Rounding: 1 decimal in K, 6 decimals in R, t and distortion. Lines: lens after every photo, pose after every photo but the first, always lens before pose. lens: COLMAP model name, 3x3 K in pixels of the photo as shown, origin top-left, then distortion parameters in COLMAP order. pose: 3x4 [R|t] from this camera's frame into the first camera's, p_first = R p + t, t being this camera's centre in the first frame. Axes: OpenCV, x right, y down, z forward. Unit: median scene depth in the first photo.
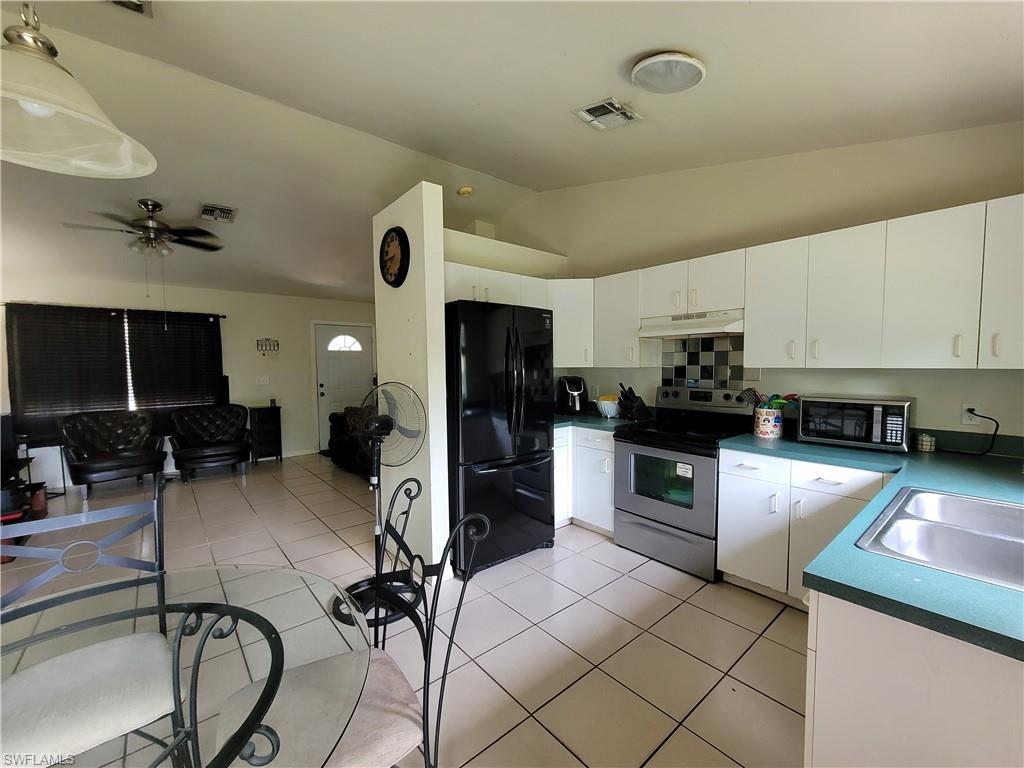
lens RADIAL K [[422.3, 0, 512.7], [0, 422.3, 389.1], [0, 0, 1]] dist [-0.001142, -0.000225]
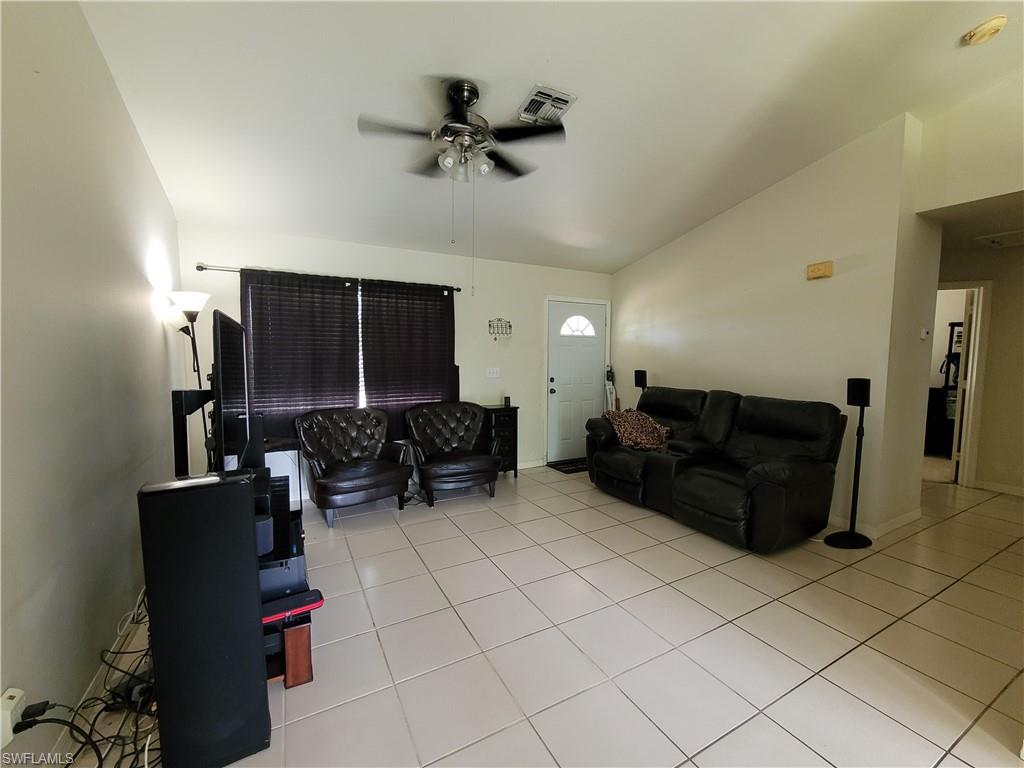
lens RADIAL K [[422.3, 0, 512.7], [0, 422.3, 389.1], [0, 0, 1]] dist [-0.001142, -0.000225]
pose [[0.978650, 0.030740, -0.203220, -0.766682], [-0.026394, 0.999362, 0.024064, -0.017091], [0.203830, -0.018186, 0.978837, 0.463236]]
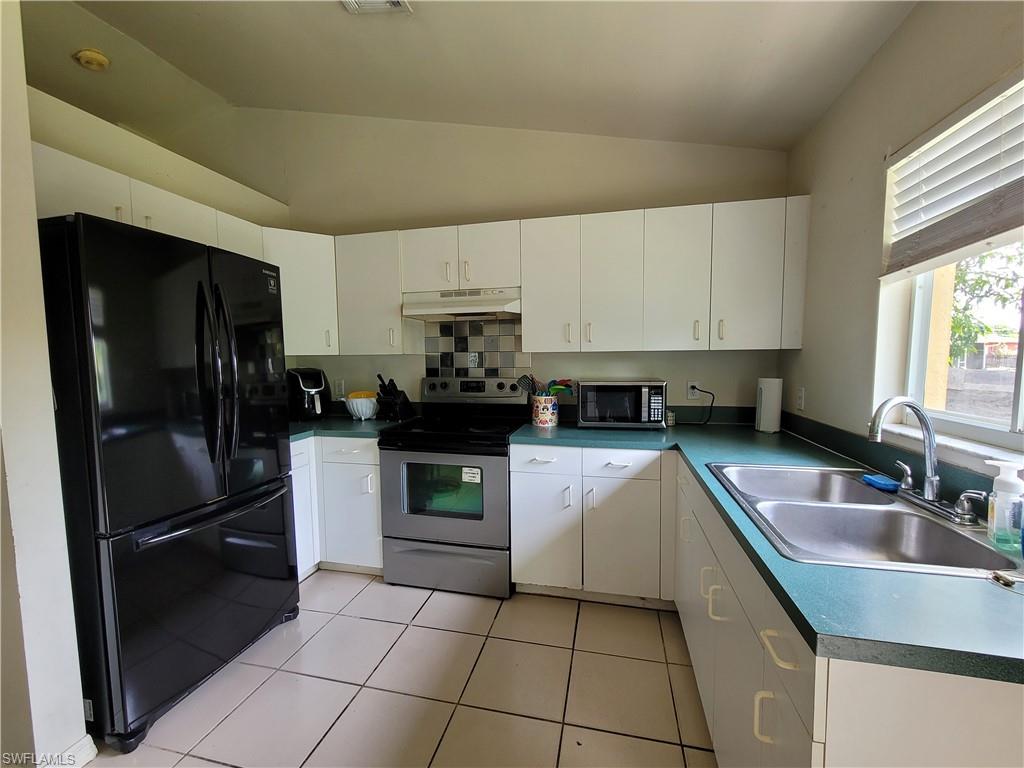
lens RADIAL K [[428.9, 0, 513.1], [0, 428.9, 388.6], [0, 0, 1]] dist [-0.002708, -0.000228]
pose [[0.804490, -0.044752, 0.592278, -0.016833], [0.041727, 0.998952, 0.018802, 0.007671], [-0.592499, 0.009588, 0.805514, 0.228521]]
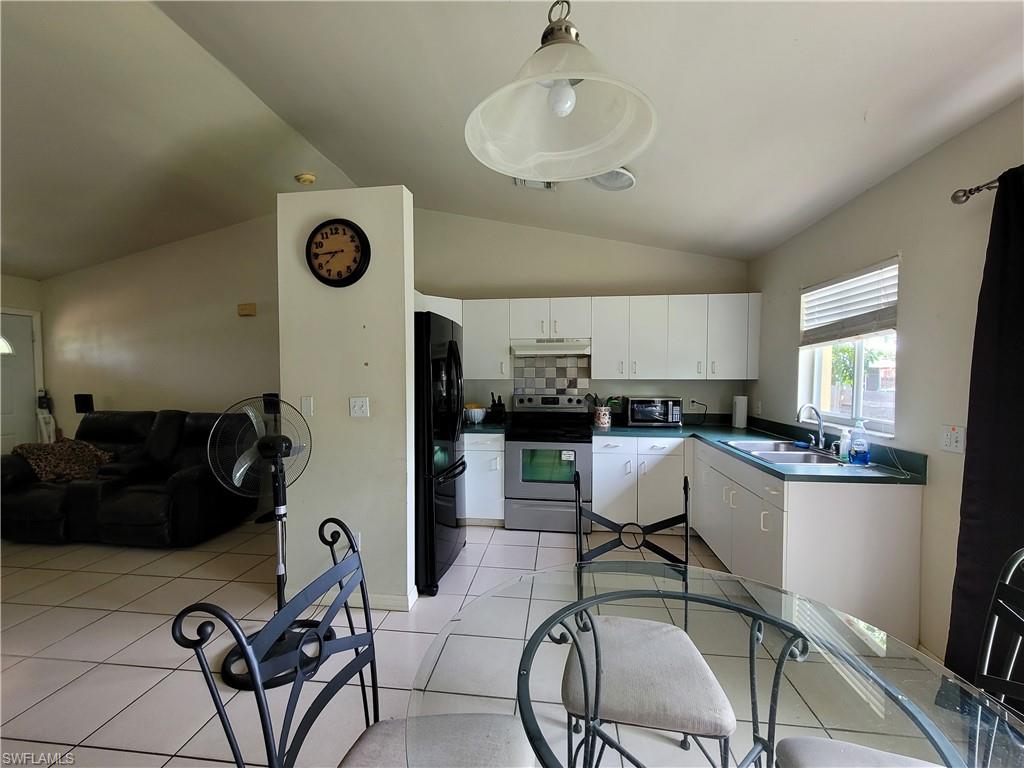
lens RADIAL K [[422.3, 0, 512.7], [0, 422.3, 389.1], [0, 0, 1]] dist [-0.001142, -0.000225]
pose [[0.733546, -0.016291, 0.679445, -0.533389], [0.037296, 0.999171, -0.016309, -0.003063], [-0.678616, 0.037304, 0.733546, 0.109990]]
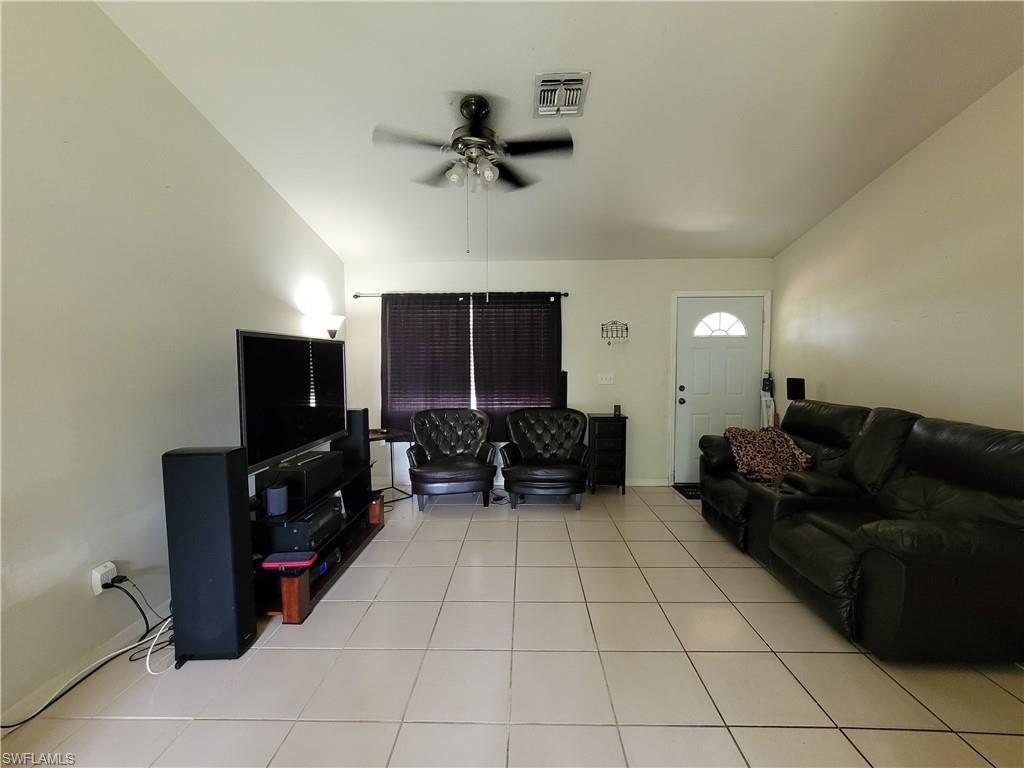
lens RADIAL K [[422.3, 0, 512.7], [0, 422.3, 389.1], [0, 0, 1]] dist [-0.001142, -0.000225]
pose [[0.744199, 0.048431, -0.666200, -0.427859], [-0.042235, 0.998784, 0.025429, -0.027032], [0.666621, 0.009212, 0.745340, 0.661073]]
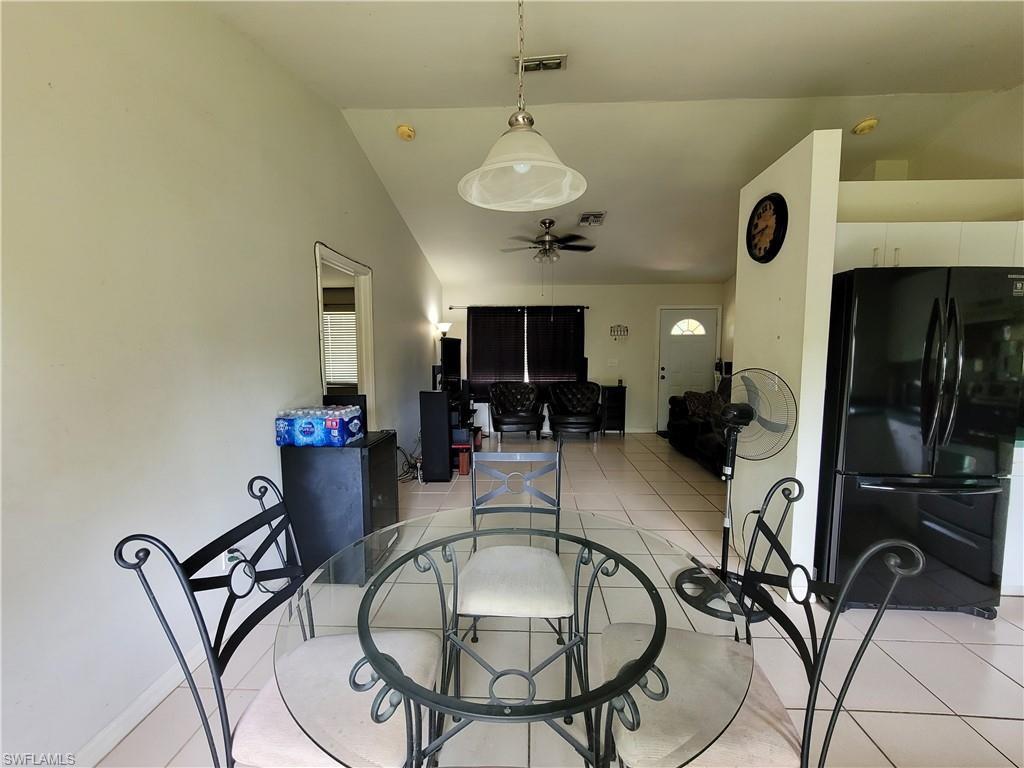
lens RADIAL K [[422.3, 0, 512.7], [0, 422.3, 389.1], [0, 0, 1]] dist [-0.001142, -0.000225]
pose [[0.732178, 0.070757, -0.677428, -0.036531], [-0.045223, 0.997445, 0.055305, 0.001004], [0.679611, -0.009858, 0.733507, -0.022037]]
